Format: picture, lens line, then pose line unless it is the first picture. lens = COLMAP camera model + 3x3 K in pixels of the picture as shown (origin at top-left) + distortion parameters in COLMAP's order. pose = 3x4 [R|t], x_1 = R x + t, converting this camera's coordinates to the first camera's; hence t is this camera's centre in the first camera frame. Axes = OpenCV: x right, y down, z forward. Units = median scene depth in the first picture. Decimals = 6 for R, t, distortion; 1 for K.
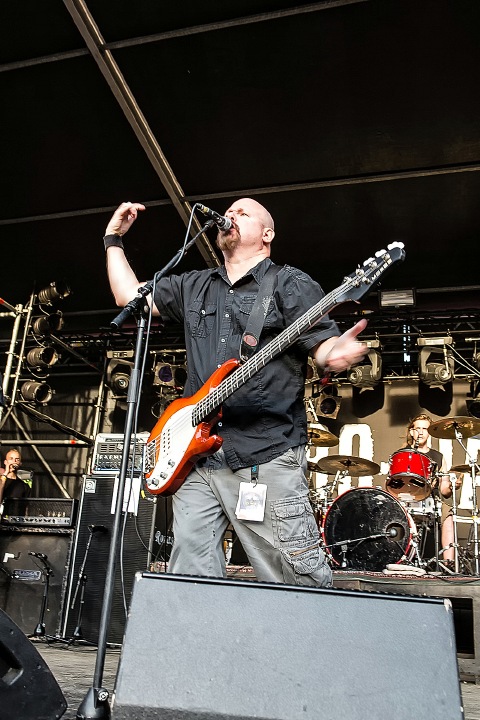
lens RADIAL K [[725.7, 0, 233.6], [0, 725.7, 364.7], [0, 0, 1]] dist [-0.071859, 0.000000]
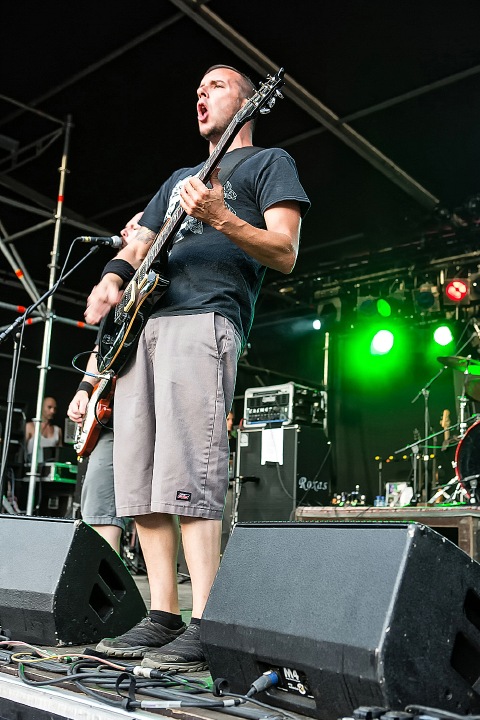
lens RADIAL K [[879.8, 0, 219.6], [0, 879.8, 361.8], [0, 0, 1]] dist [-0.024404, 0.000000]
pose [[0.879202, -0.123377, -0.460198, 0.379247], [0.167780, 0.984194, 0.056683, -0.023114], [0.445931, -0.127048, 0.886005, -0.141646]]
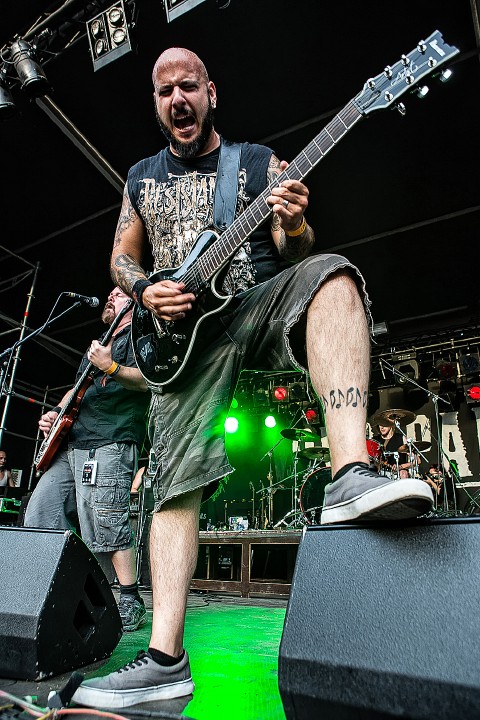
lens RADIAL K [[507.1, 0, 237.9], [0, 507.1, 357.4], [0, 0, 1]] dist [-0.096262, 0.055862]
pose [[0.971476, -0.128826, -0.199094, 0.227521], [0.113906, 0.989874, -0.084710, 0.019594], [0.207990, 0.059616, 0.976312, 0.001788]]
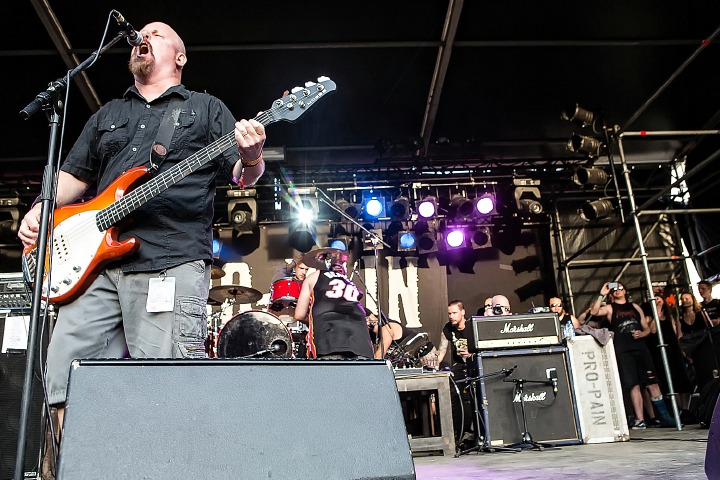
lens RADIAL K [[610.6, 0, 363.6], [0, 610.6, 242.8], [0, 0, 1]] dist [-0.065000, 0.056230]
pose [[0.923972, -0.018125, 0.382031, -0.020549], [0.005457, 0.999399, 0.034218, 0.027381], [-0.382422, -0.029532, 0.923516, 0.037349]]
